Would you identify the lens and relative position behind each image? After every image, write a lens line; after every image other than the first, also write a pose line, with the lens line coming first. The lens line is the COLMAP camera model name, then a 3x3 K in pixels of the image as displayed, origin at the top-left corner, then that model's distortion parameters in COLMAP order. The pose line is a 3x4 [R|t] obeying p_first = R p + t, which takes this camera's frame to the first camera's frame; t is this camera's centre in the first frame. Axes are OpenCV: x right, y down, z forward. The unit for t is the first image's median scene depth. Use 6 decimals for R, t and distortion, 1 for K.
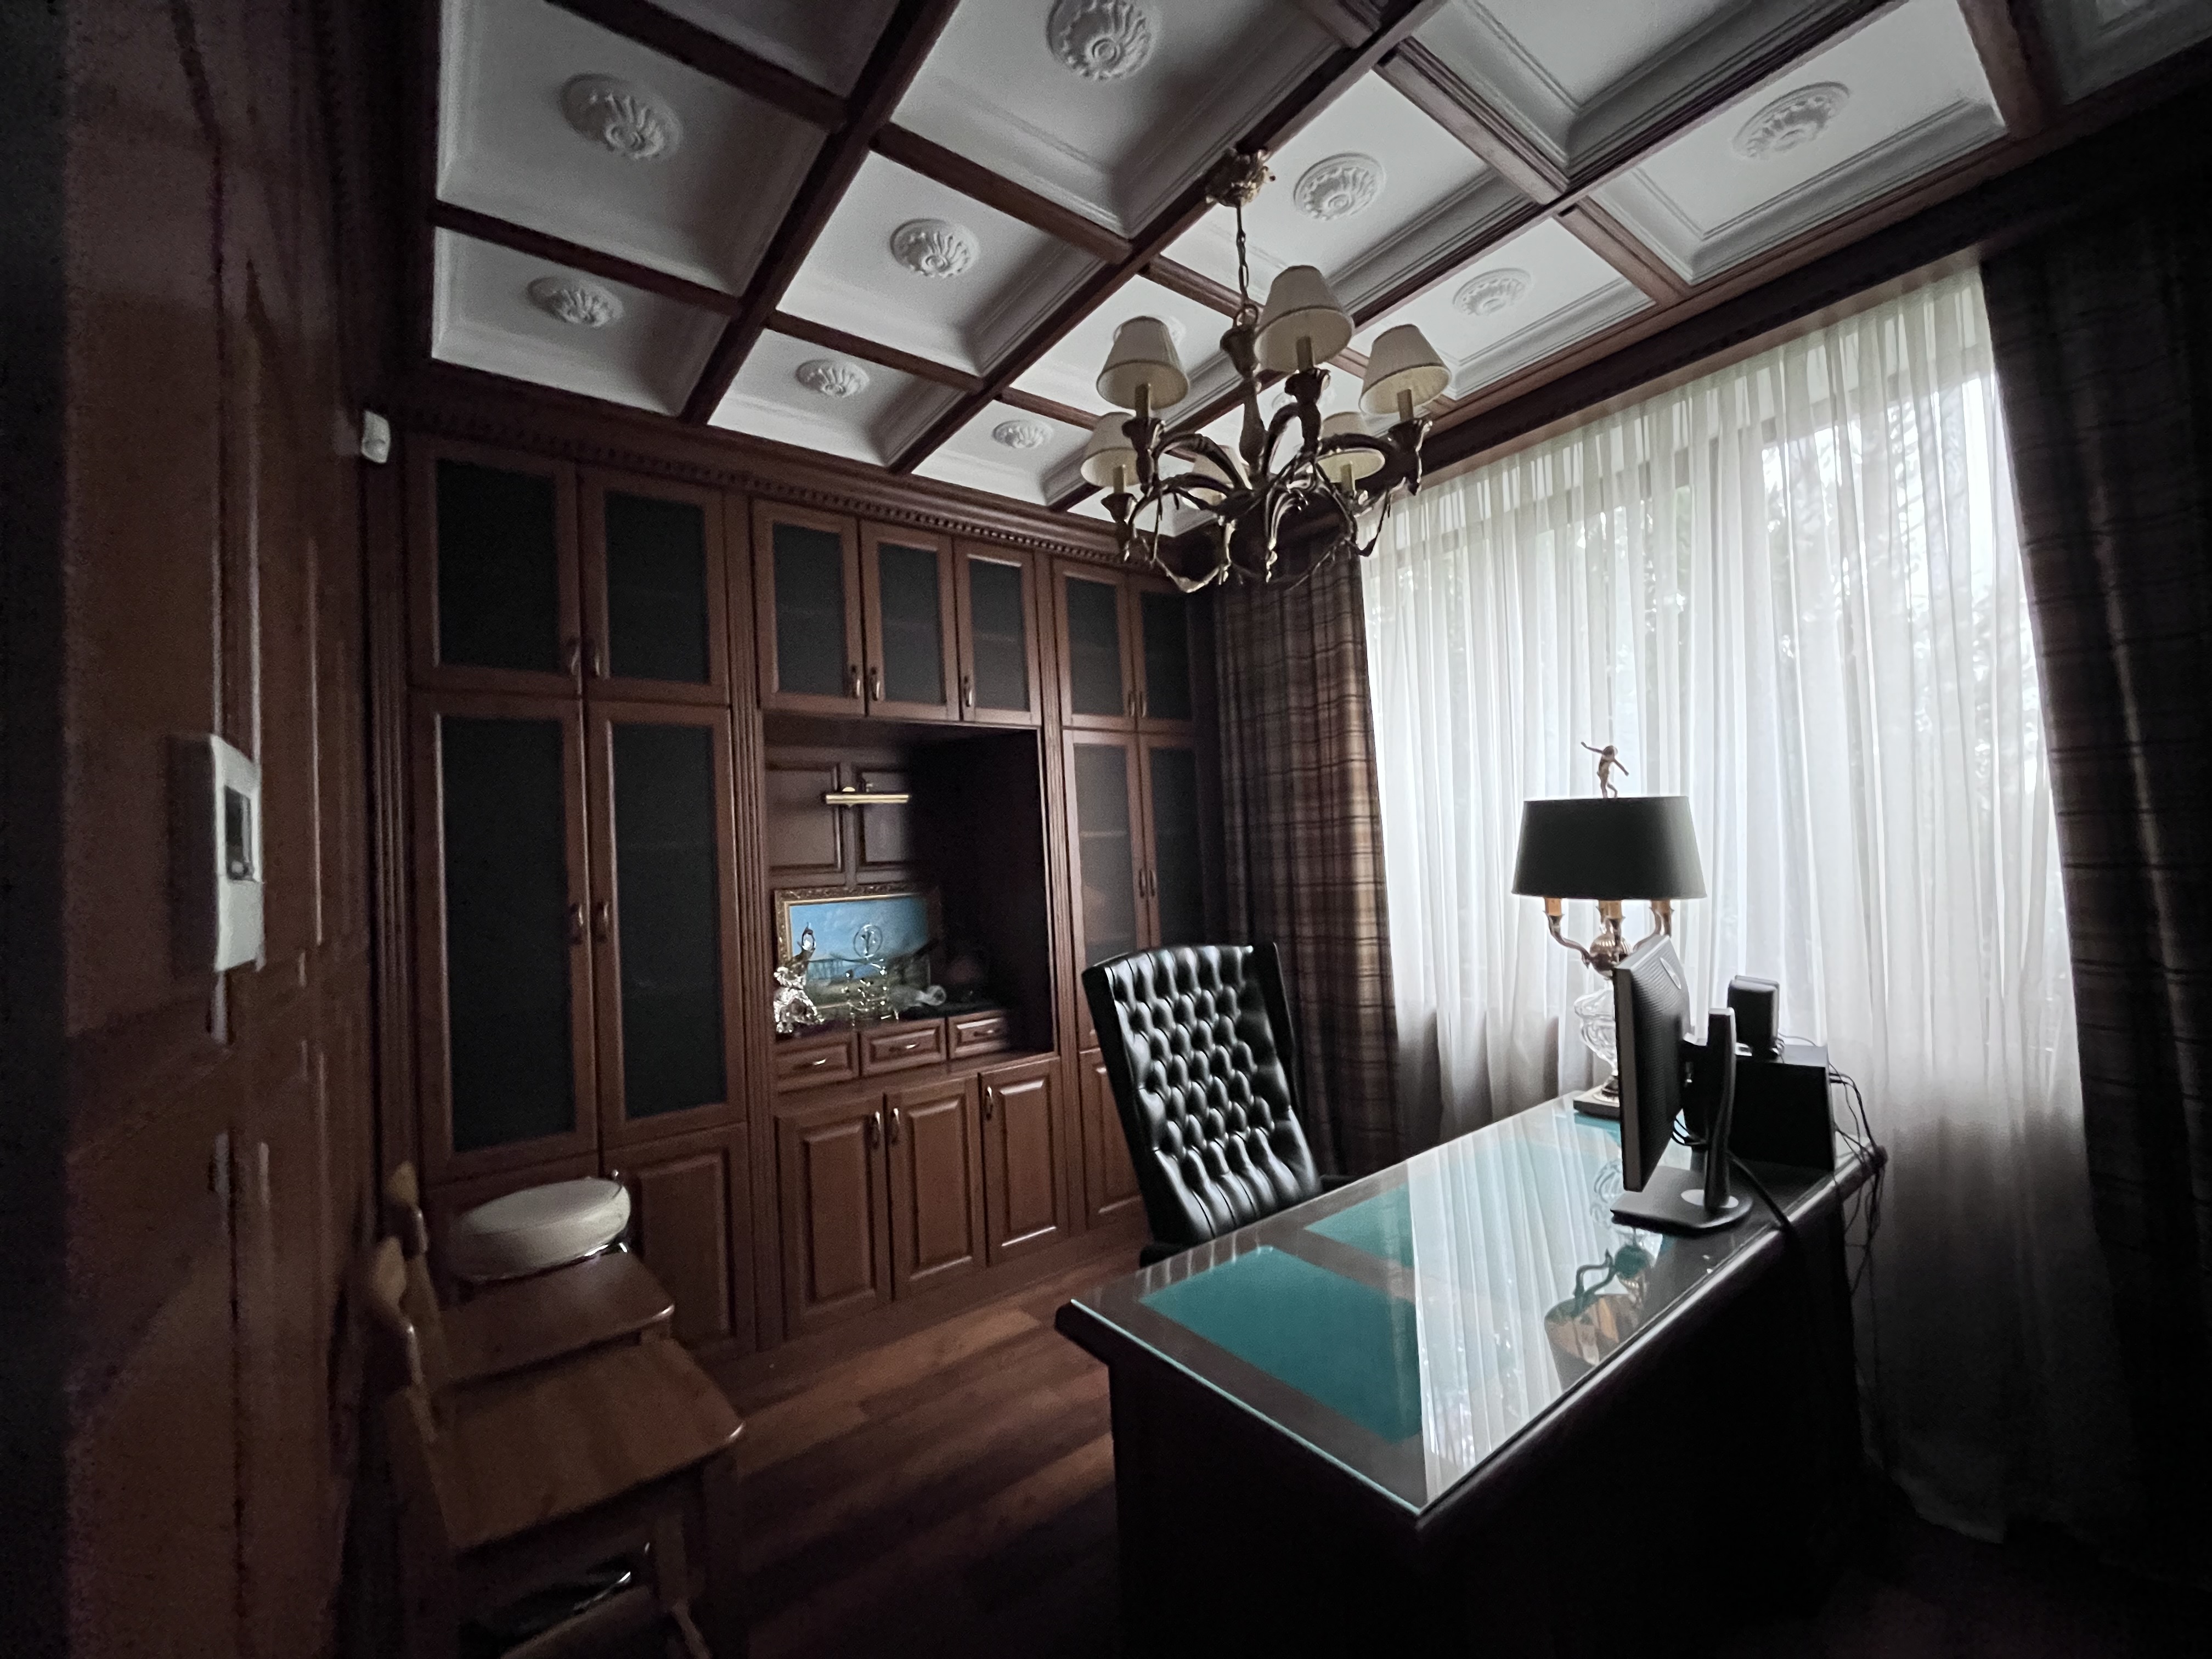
lens RADIAL K [[895.6, 0, 1106.6], [0, 895.6, 846.0], [0, 0, 1]] dist [-0.004667, 0.000078]
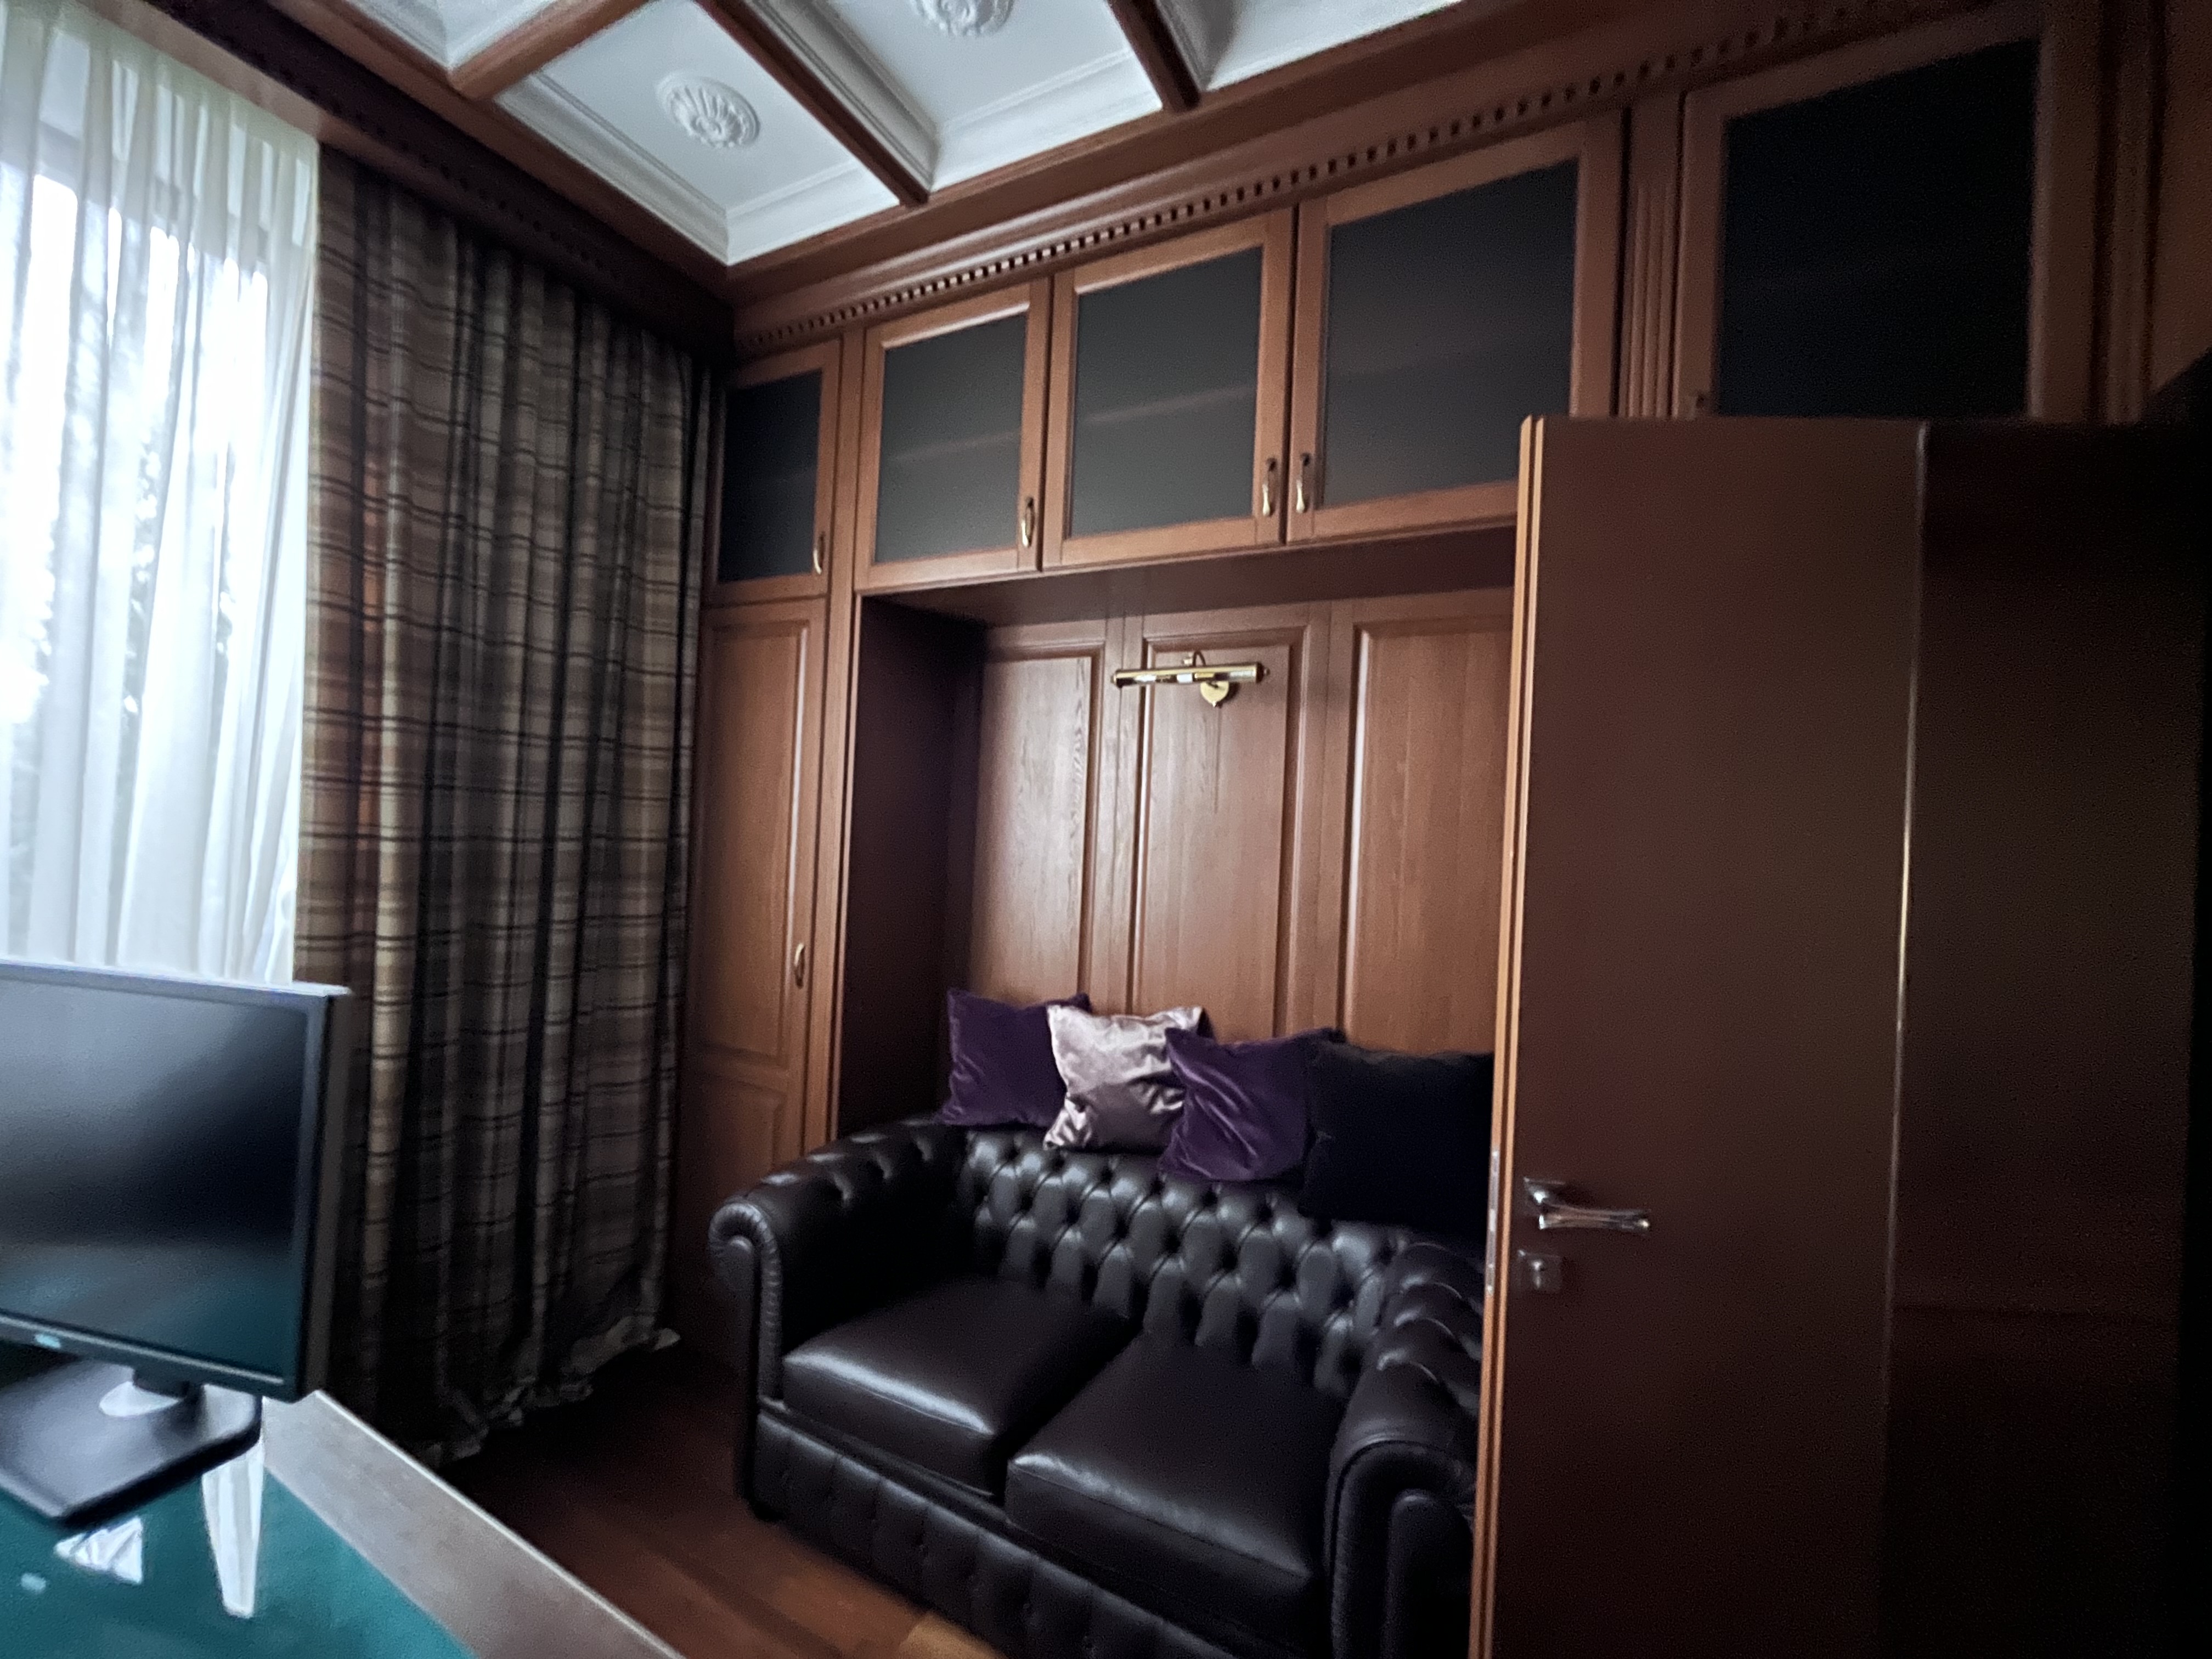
lens RADIAL K [[895.6, 0, 1104.7], [0, 895.6, 826.5], [0, 0, 1]] dist [-0.004667, 0.000078]
pose [[-0.416437, 0.034760, 0.908500, -0.109107], [-0.053341, 0.996613, -0.062582, 0.028356], [-0.907598, -0.074522, -0.413173, 0.653740]]
